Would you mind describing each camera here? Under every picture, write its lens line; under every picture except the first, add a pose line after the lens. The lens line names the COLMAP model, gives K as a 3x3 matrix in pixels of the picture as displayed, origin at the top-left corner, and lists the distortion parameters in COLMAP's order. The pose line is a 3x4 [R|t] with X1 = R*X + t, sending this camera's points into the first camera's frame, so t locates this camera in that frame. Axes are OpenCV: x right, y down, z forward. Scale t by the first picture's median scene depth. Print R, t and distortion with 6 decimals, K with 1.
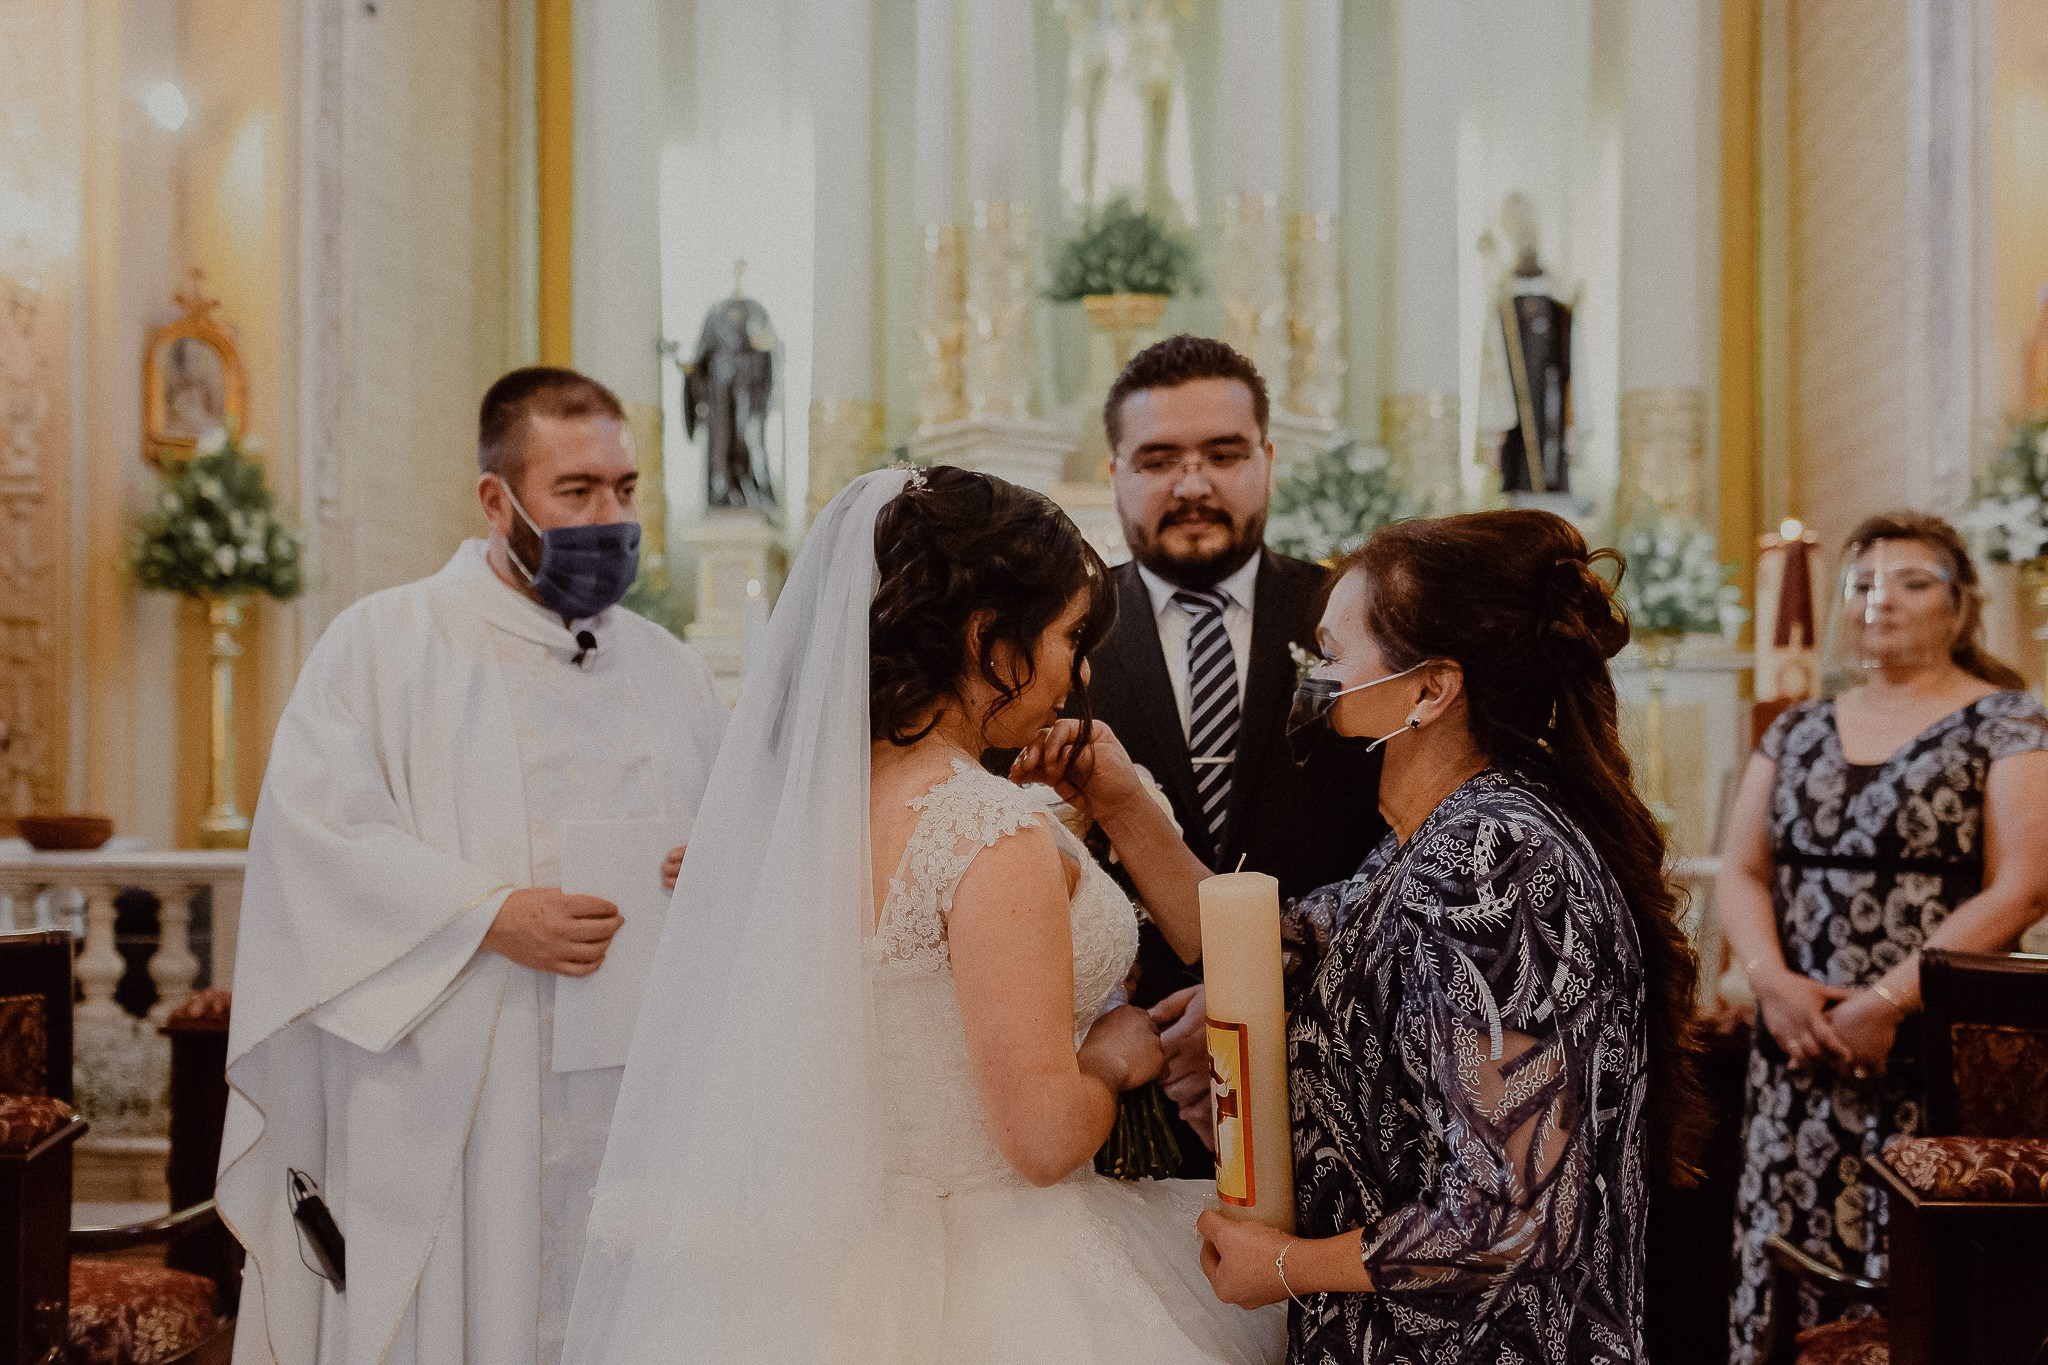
lens RADIAL K [[2122.9, 0, 1024.0], [0, 2122.9, 682.5], [0, 0, 1]] dist [0.090812, 0.013320]
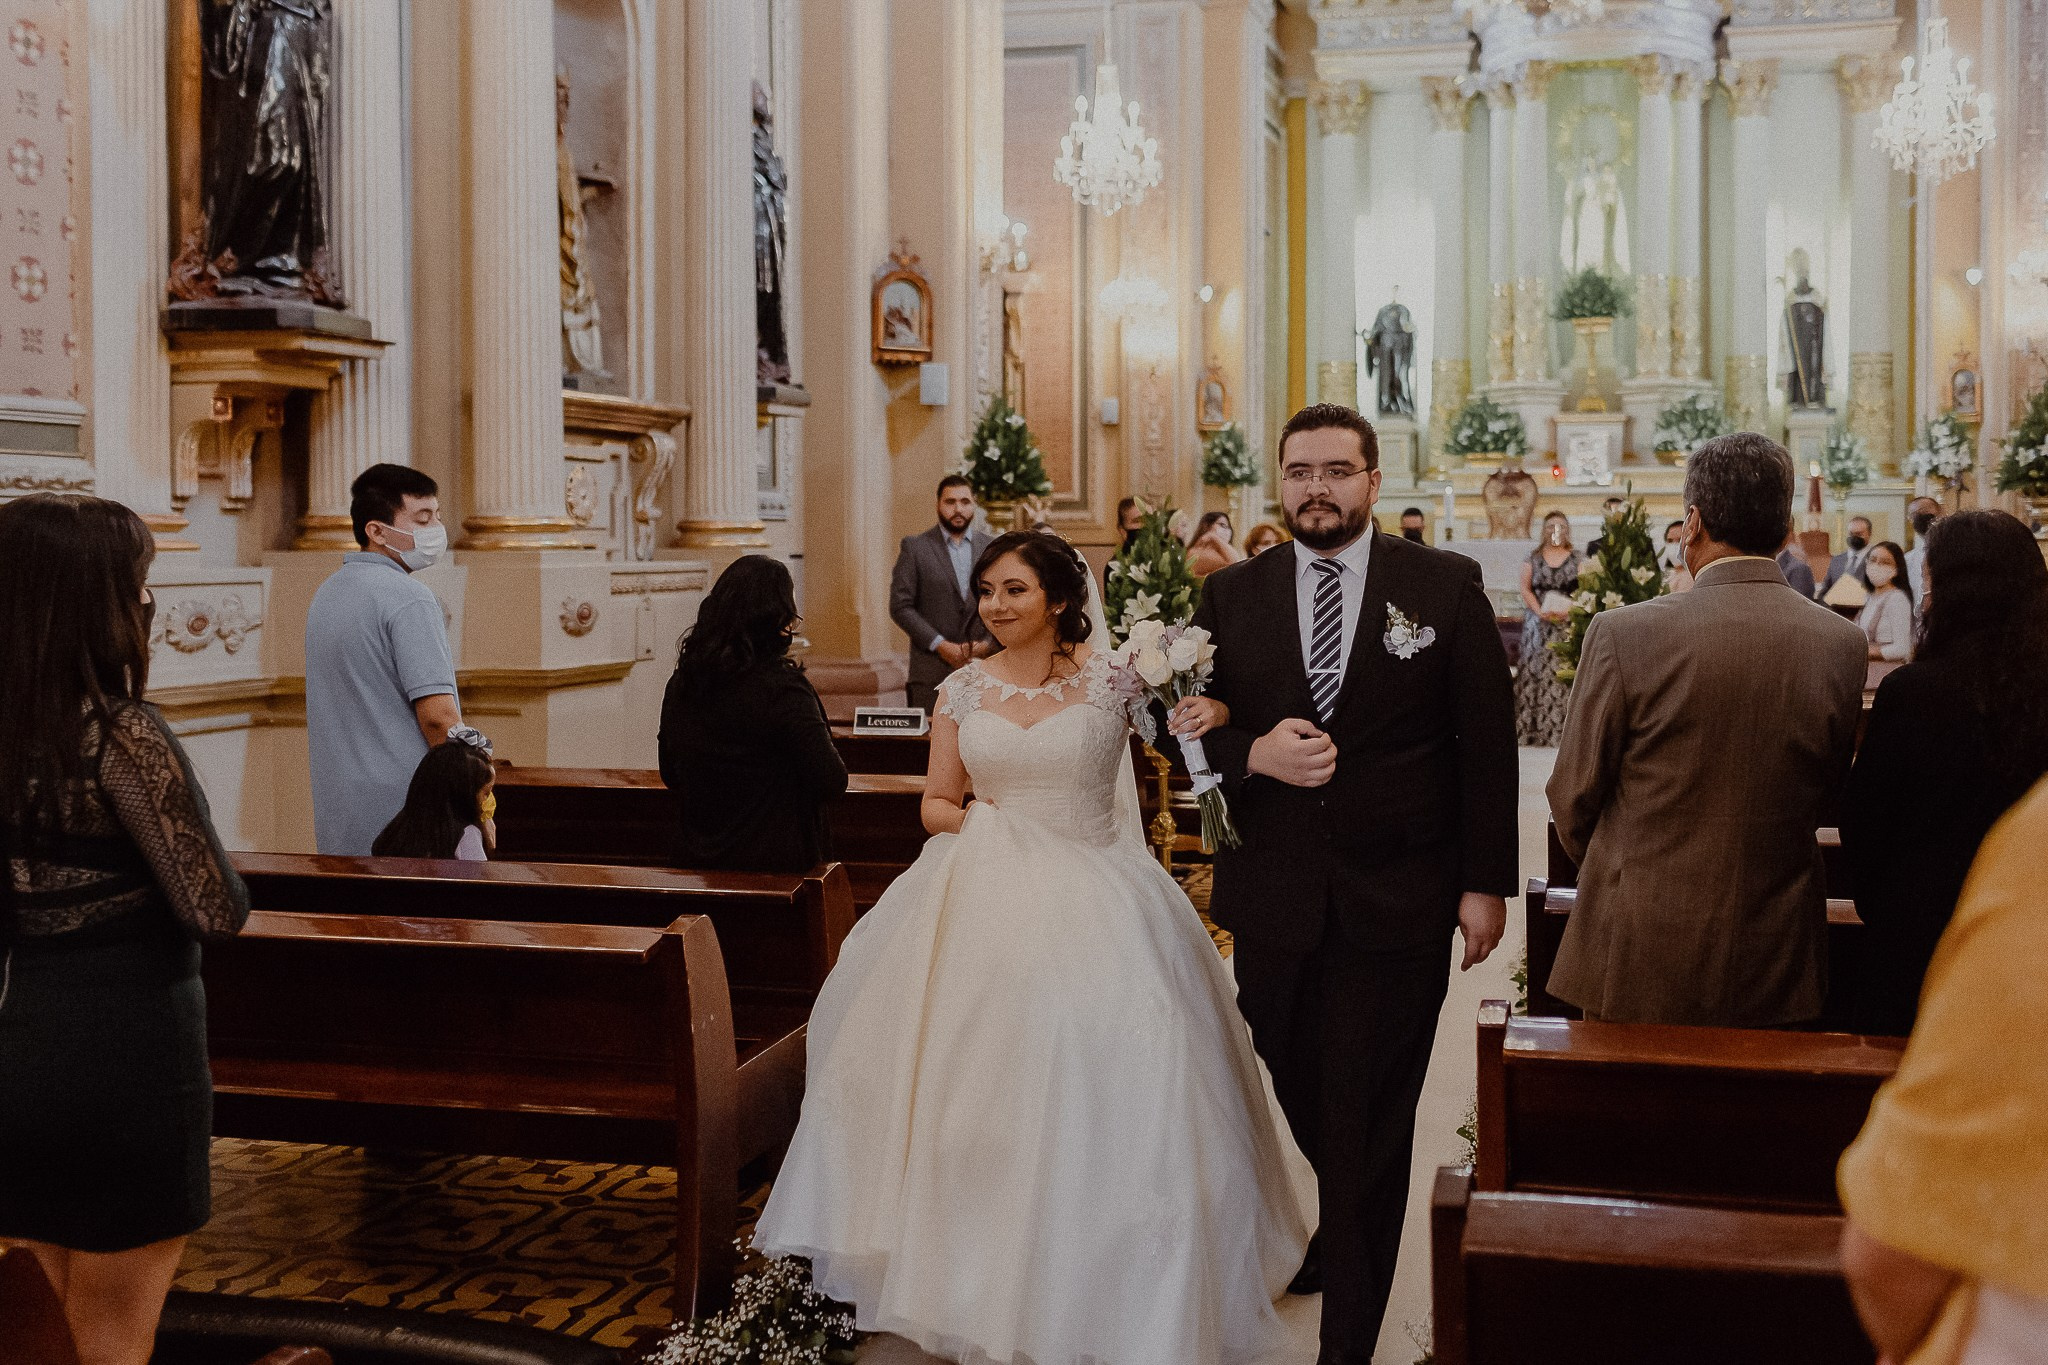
lens RADIAL K [[2397.7, 0, 1024.0], [0, 2397.7, 682.5], [0, 0, 1]] dist [-0.125186, 0.014364]
pose [[0.977889, 0.008876, -0.208937, -0.007190], [0.015050, 0.993522, 0.112643, -0.097216], [0.208584, -0.113296, 0.971420, -1.383486]]
